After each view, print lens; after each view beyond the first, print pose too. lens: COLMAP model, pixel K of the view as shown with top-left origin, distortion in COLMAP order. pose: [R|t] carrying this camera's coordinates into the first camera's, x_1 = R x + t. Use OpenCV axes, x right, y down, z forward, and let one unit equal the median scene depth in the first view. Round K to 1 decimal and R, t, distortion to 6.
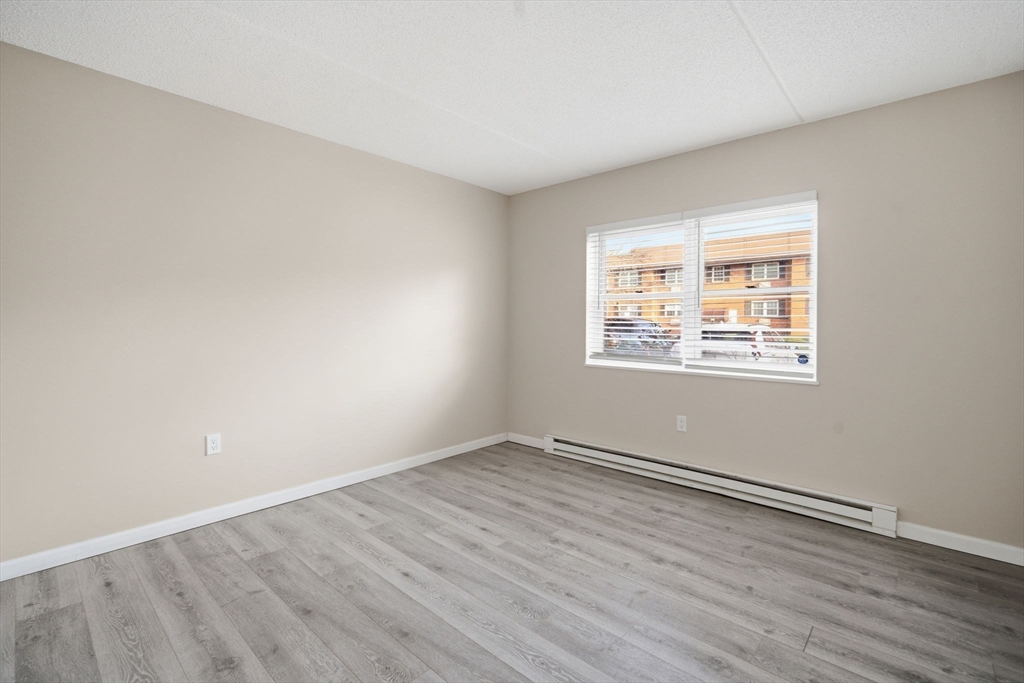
lens RADIAL K [[458.2, 0, 499.9], [0, 458.2, 329.2], [0, 0, 1]] dist [-0.006628, -0.000322]
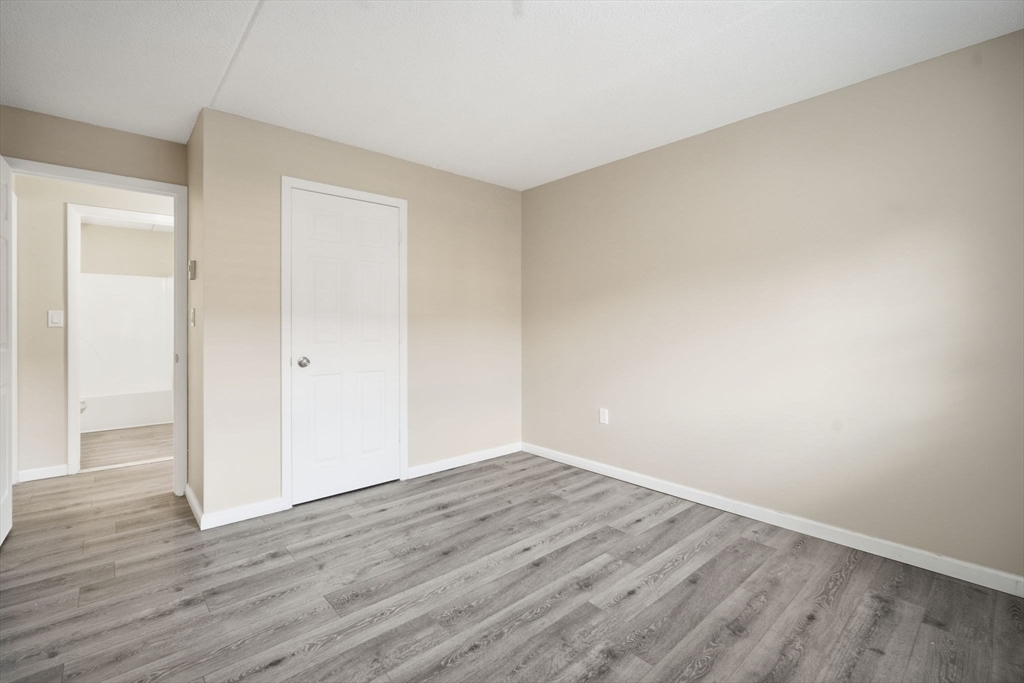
lens RADIAL K [[458.2, 0, 499.9], [0, 458.2, 329.2], [0, 0, 1]] dist [-0.006628, -0.000322]
pose [[-0.102567, 0.002764, -0.994722, 0.737680], [-0.015754, 0.999866, 0.004402, 0.002099], [0.994601, 0.016122, -0.102510, 0.856554]]
